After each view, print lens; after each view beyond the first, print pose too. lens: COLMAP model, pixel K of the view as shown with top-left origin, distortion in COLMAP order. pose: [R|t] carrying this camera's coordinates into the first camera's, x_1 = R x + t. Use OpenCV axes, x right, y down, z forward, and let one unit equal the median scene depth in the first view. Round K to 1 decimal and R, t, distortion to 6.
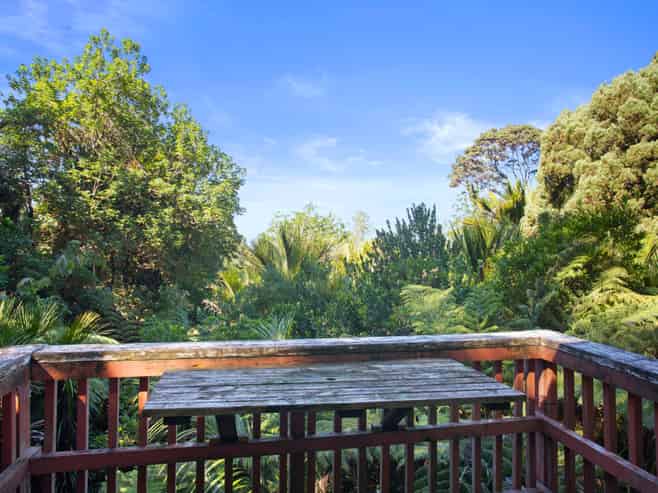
lens RADIAL K [[428.4, 0, 327.9], [0, 428.4, 246.4], [0, 0, 1]] dist [-0.008136, -0.000555]
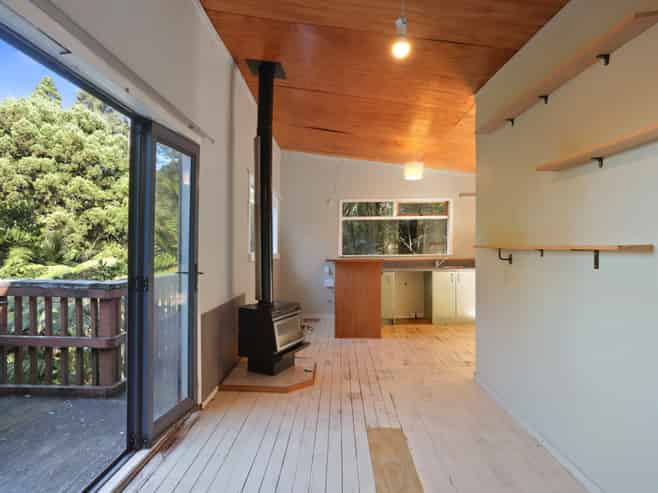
lens RADIAL K [[350.0, 0, 326.3], [0, 350.0, 243.7], [0, 0, 1]] dist [-0.003450, -0.000143]
pose [[0.213084, 0.007324, 0.977006, -0.095583], [-0.007428, 0.999955, -0.005875, 0.016223], [-0.977006, -0.006006, 0.213129, -0.084912]]
